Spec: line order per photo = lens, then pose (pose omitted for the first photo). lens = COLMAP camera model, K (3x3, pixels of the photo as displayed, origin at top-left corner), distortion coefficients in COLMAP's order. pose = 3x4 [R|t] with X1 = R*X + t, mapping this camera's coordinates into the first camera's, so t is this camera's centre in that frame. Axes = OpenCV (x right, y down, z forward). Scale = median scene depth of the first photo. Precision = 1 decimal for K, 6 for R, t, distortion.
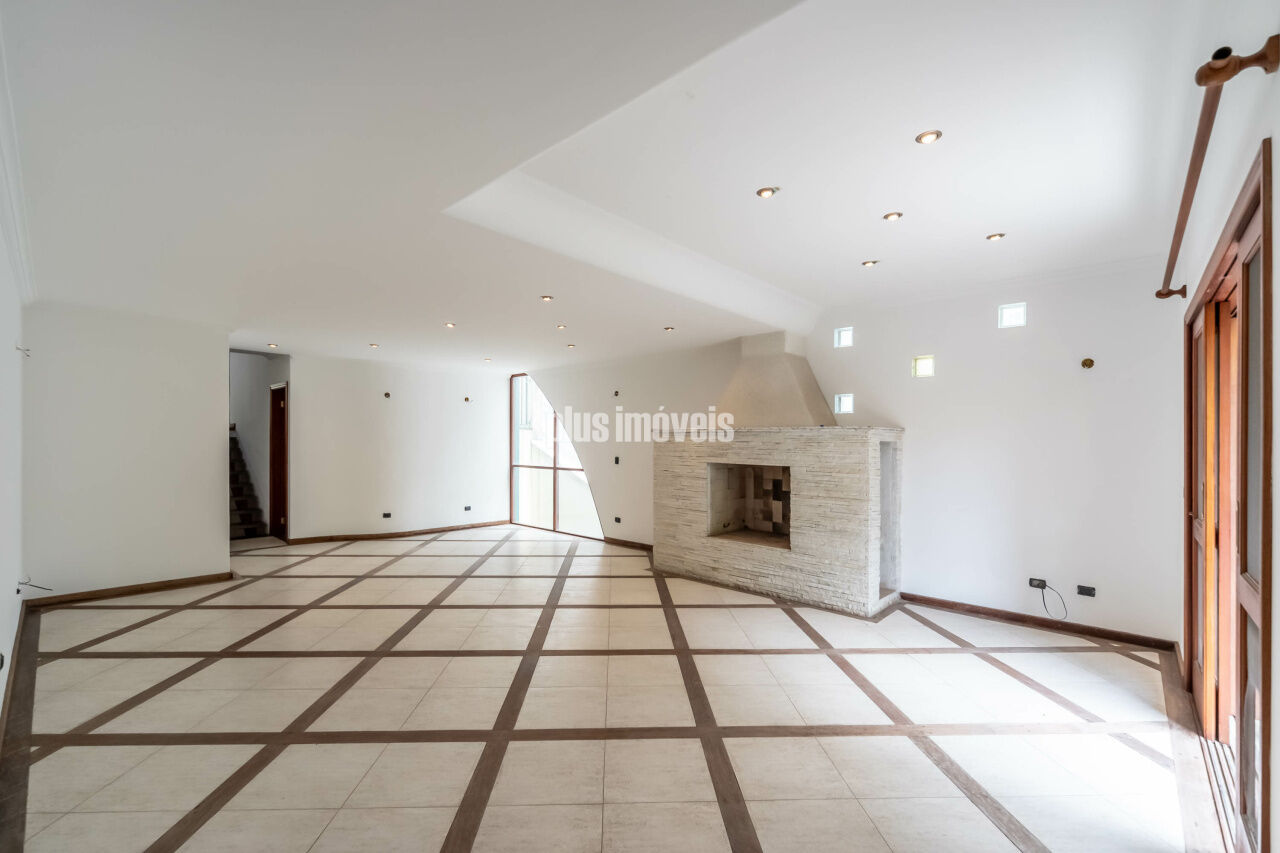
lens RADIAL K [[544.7, 0, 643.1], [0, 544.7, 432.9], [0, 0, 1]] dist [0.003337, 0.000282]
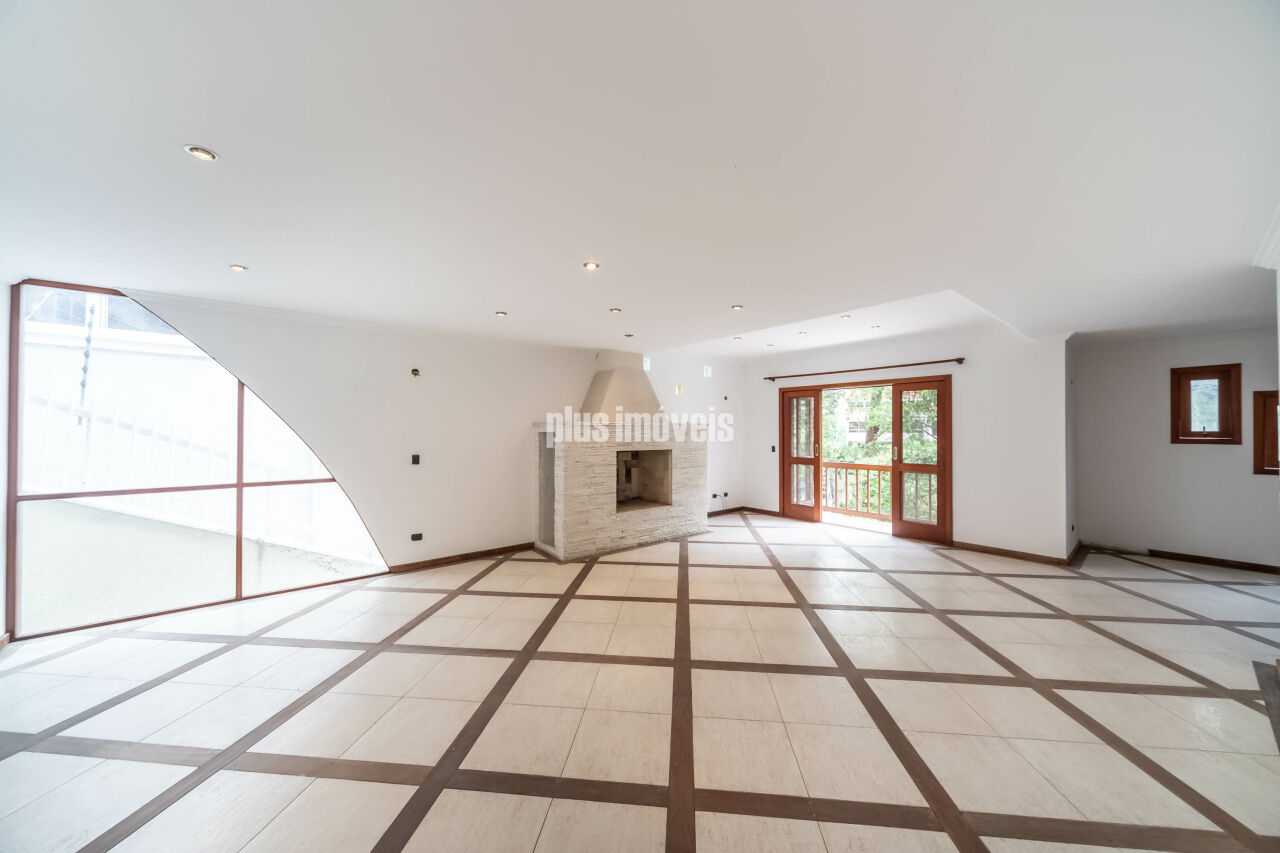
lens RADIAL K [[442.4, 0, 643.9], [0, 442.4, 425.8], [0, 0, 1]] dist [0.001367, -0.000138]
pose [[0.150598, -0.005229, 0.988581, -0.841390], [-0.016160, 0.999839, 0.007750, -0.009048], [-0.988463, -0.017142, 0.150490, 0.813695]]
